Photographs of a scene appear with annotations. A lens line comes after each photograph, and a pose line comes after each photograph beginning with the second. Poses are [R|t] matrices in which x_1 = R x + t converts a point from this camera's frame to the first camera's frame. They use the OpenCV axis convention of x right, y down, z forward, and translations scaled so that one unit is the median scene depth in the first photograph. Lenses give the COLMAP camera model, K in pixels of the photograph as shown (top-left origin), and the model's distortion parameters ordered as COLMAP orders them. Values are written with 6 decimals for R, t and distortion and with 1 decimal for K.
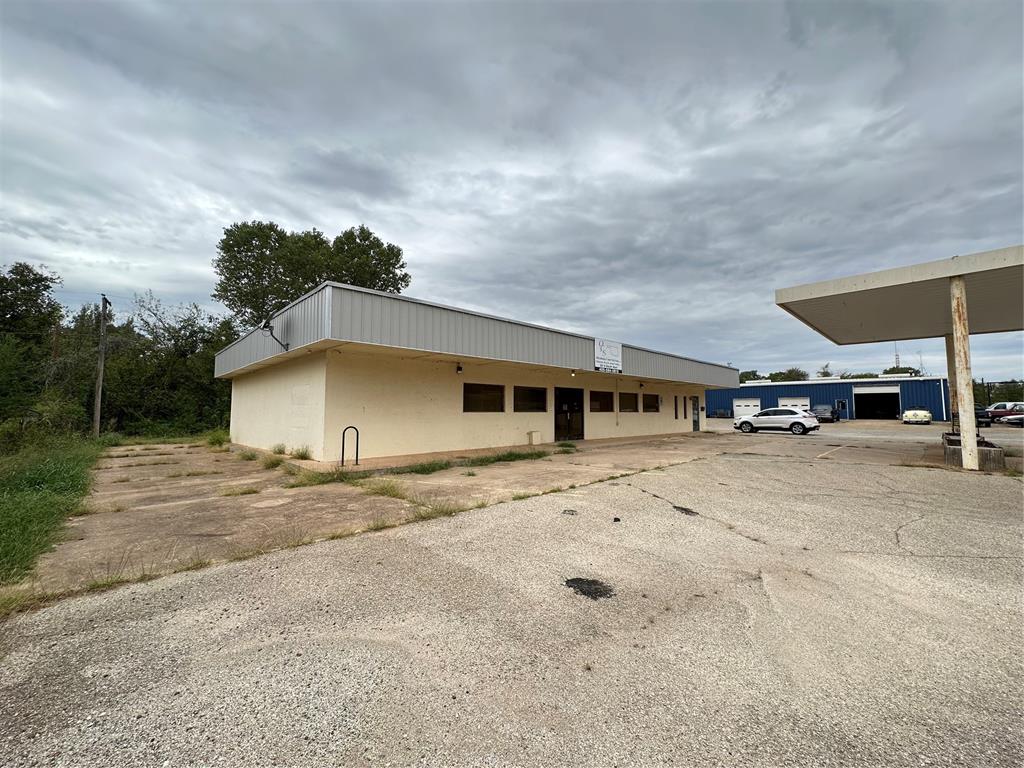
lens RADIAL K [[404.2, 0, 512.0], [0, 404.2, 384.0], [0, 0, 1]] dist [0.000478, 0.000071]
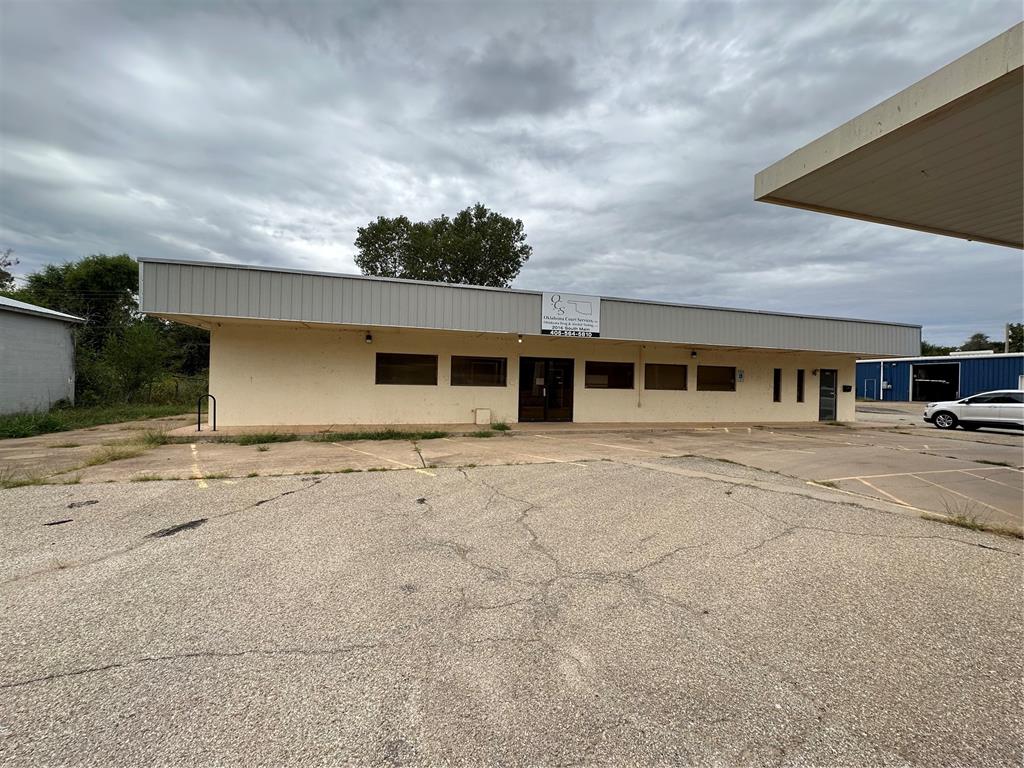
lens RADIAL K [[404.2, 0, 512.0], [0, 404.2, 384.0], [0, 0, 1]] dist [0.000478, 0.000071]
pose [[0.886751, 0.017701, -0.461908, 0.417467], [0.011250, 0.998144, 0.059847, 0.011957], [0.462111, -0.058266, 0.884906, 0.227611]]
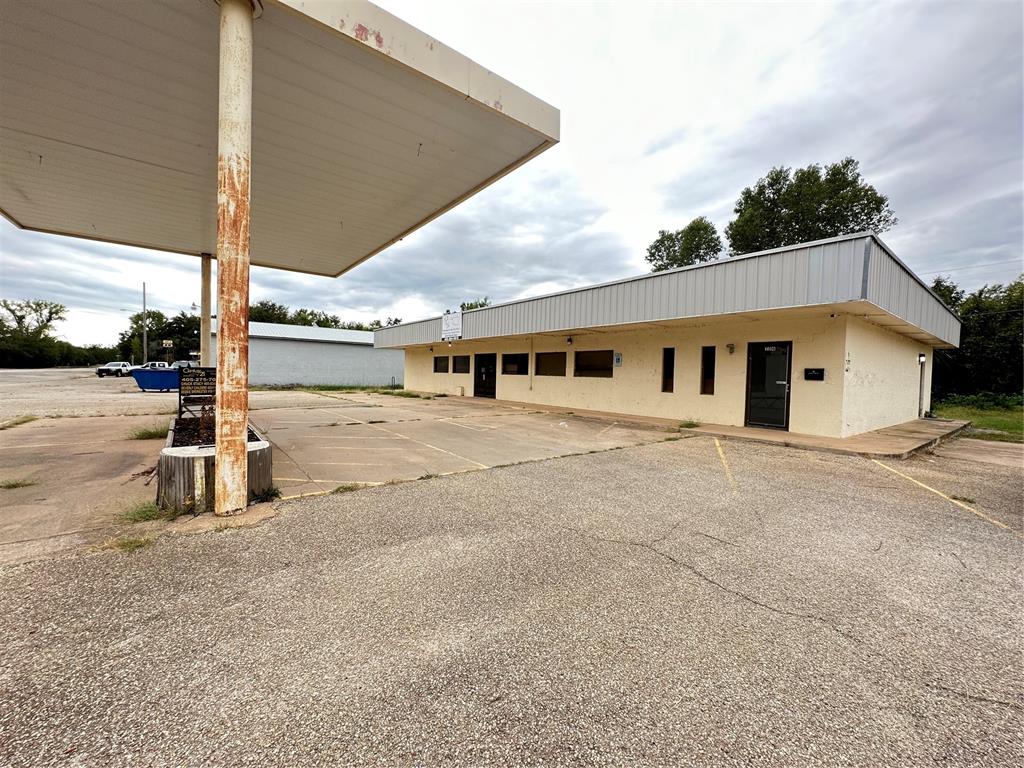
lens RADIAL K [[417.2, 0, 512.0], [0, 417.2, 384.0], [0, 0, 1]] dist [0.000186, -0.000006]
pose [[-0.101348, 0.014082, -0.994751, 1.247587], [0.035947, 0.999299, 0.010484, 0.081618], [0.994201, -0.034695, -0.101783, 1.102735]]
